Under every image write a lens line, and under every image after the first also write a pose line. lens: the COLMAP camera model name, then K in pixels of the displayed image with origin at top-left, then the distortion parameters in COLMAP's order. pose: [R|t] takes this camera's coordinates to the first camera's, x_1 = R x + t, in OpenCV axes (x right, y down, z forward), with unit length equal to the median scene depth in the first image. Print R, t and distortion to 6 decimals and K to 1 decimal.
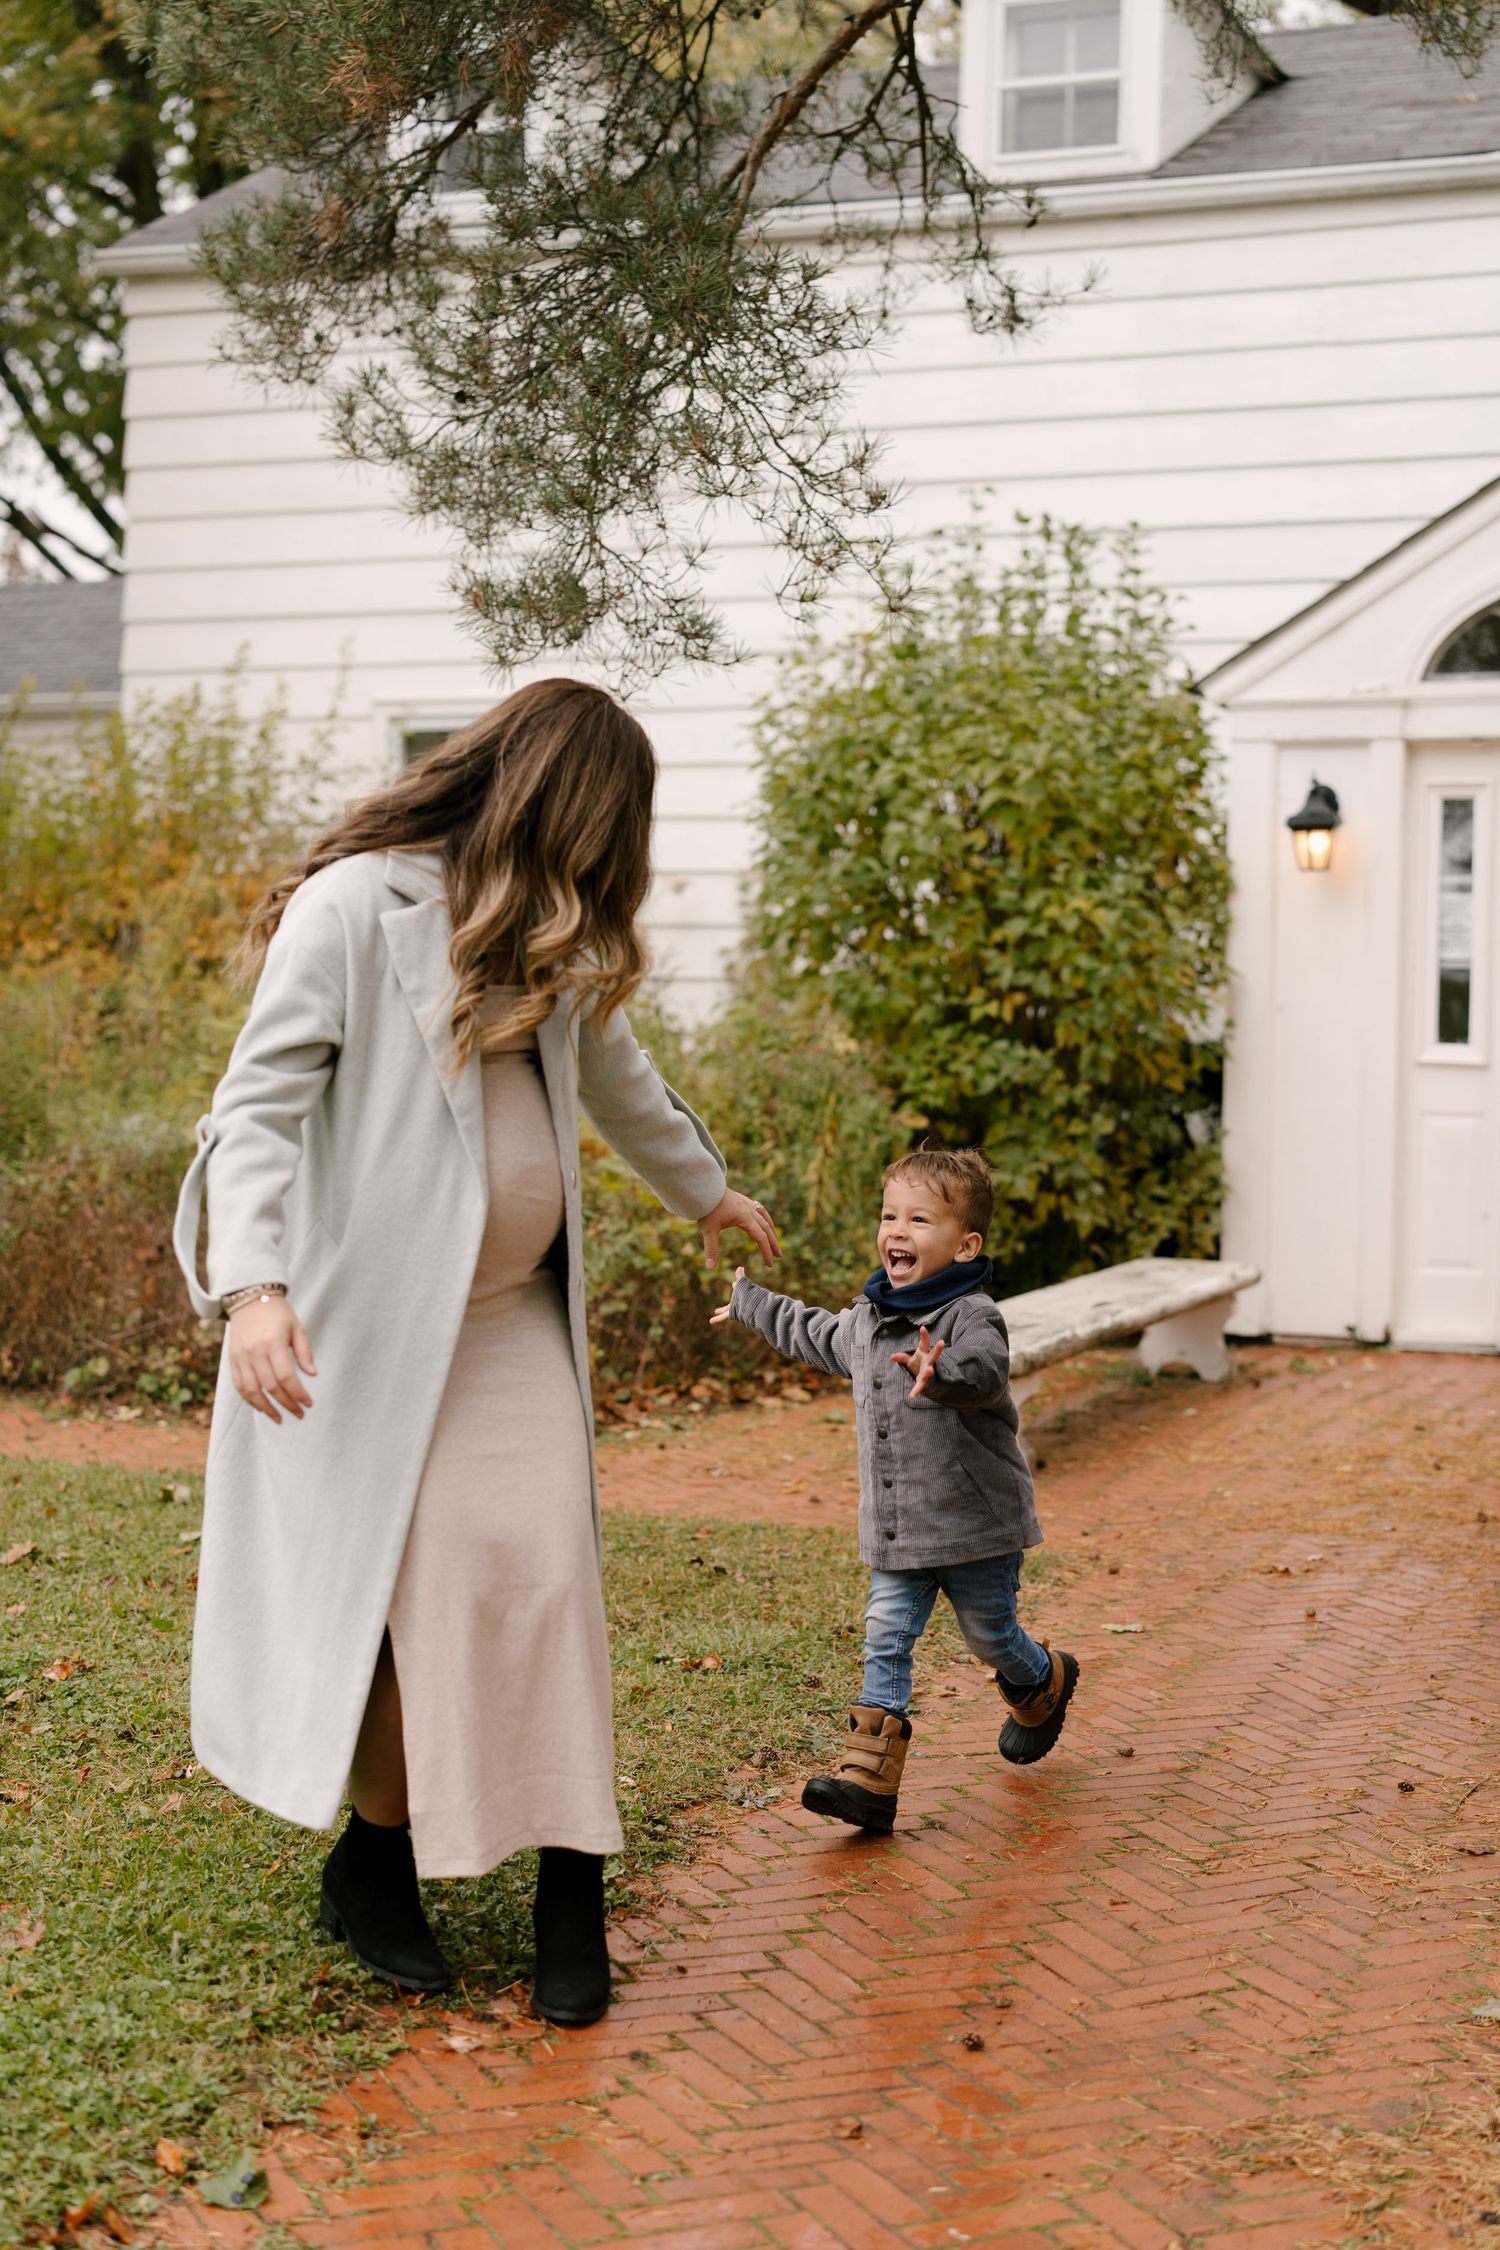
lens RADIAL K [[3111.8, 0, 755.2], [0, 3111.8, 1136.6], [0, 0, 1]] dist [0.021573, 0.001794]
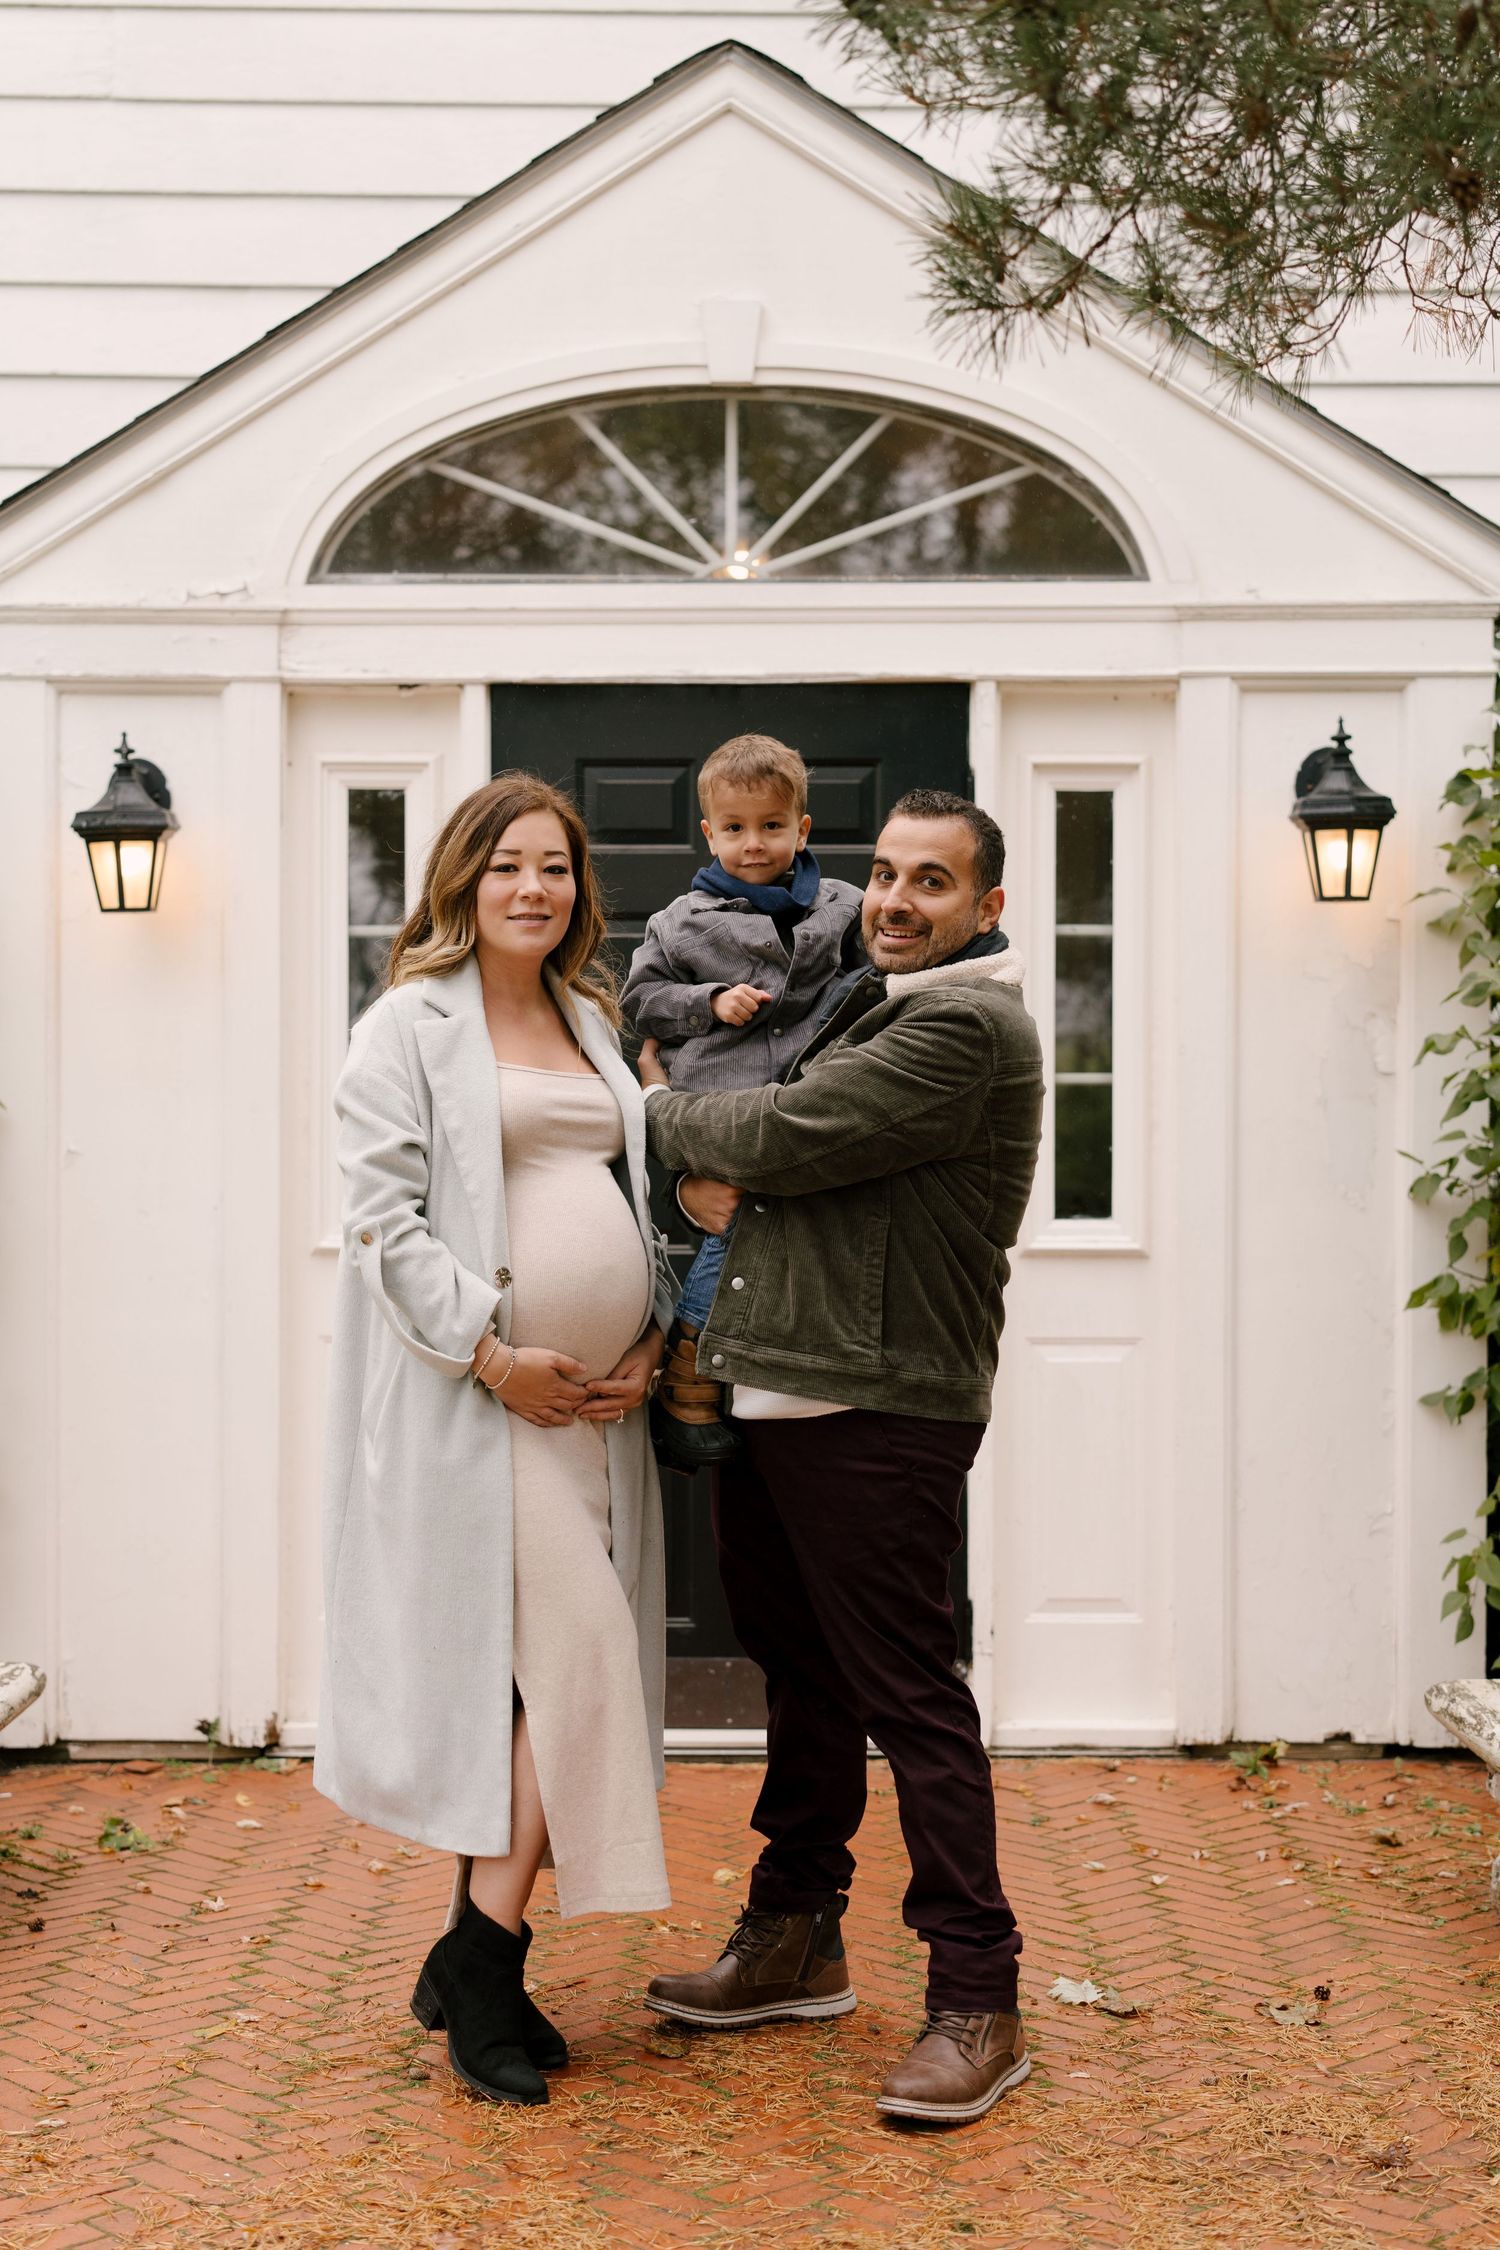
lens RADIAL K [[3111.8, 0, 755.2], [0, 3111.8, 1136.6], [0, 0, 1]] dist [0.021573, 0.001794]
pose [[0.926772, -0.014357, 0.375351, 0.073324], [0.024688, 0.999437, -0.022728, -0.029519], [-0.374813, 0.030330, 0.926604, 0.438635]]
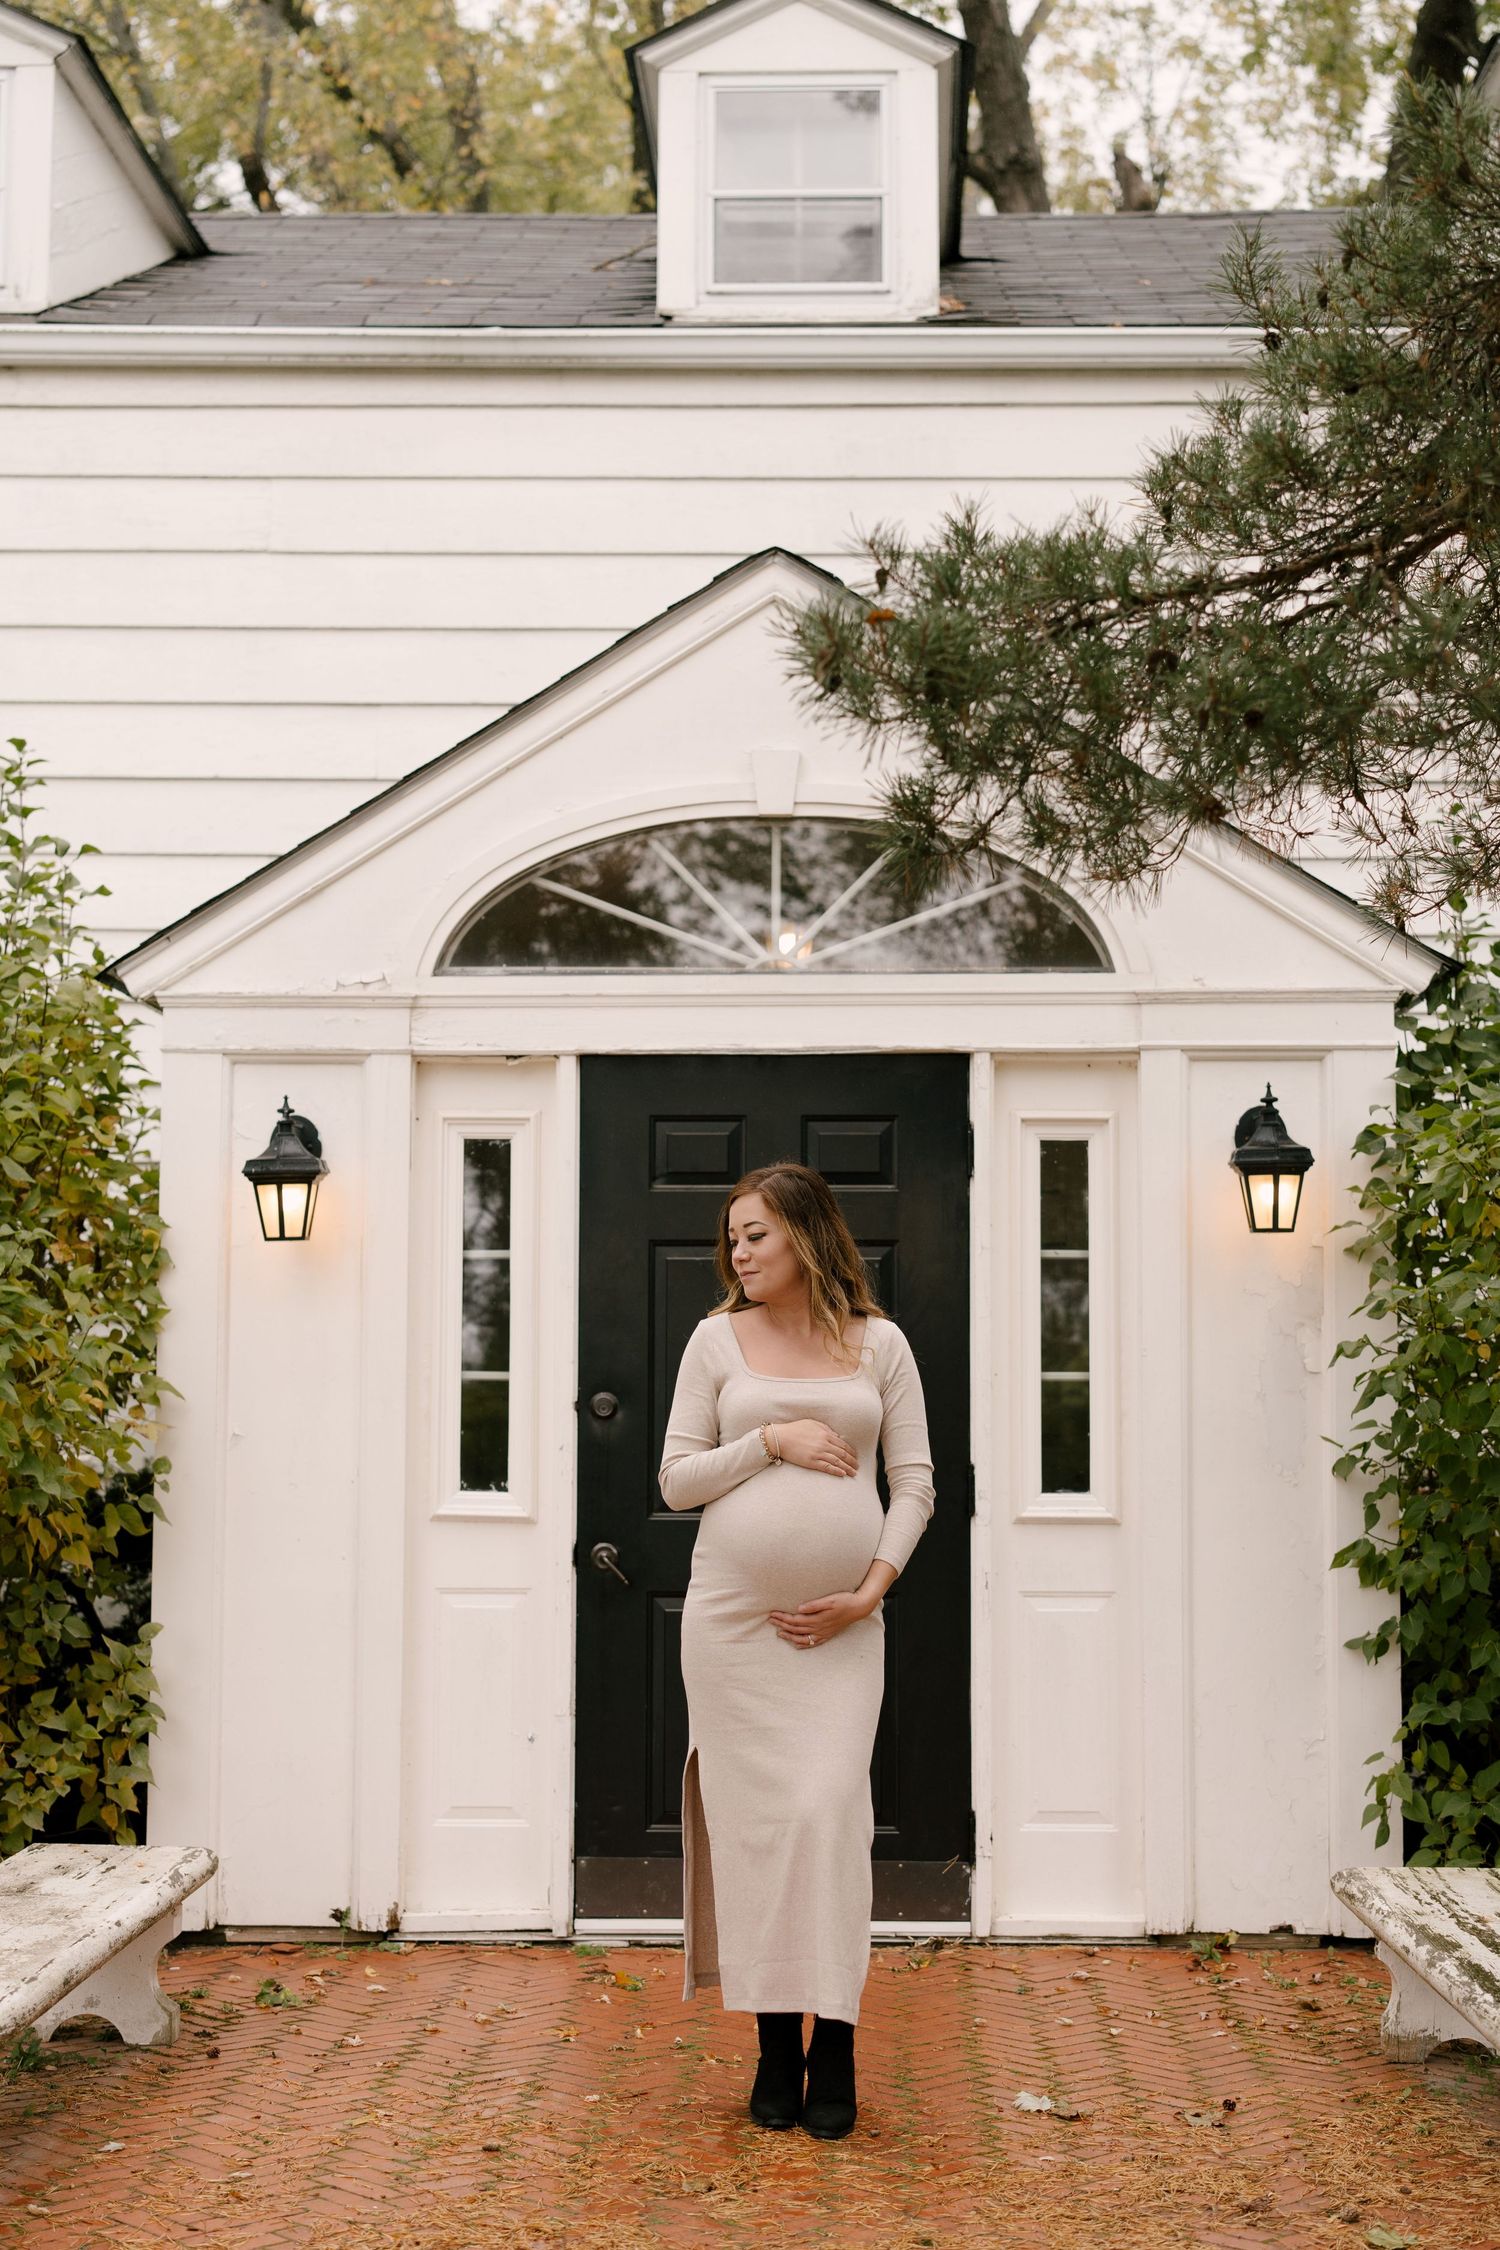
lens RADIAL K [[3111.8, 0, 755.2], [0, 3111.8, 1136.6], [0, 0, 1]] dist [0.021573, 0.001794]
pose [[0.936942, 0.019362, 0.348948, 0.035922], [0.022139, 0.993171, -0.114552, -0.026772], [-0.348783, 0.115054, 0.930115, 0.318075]]
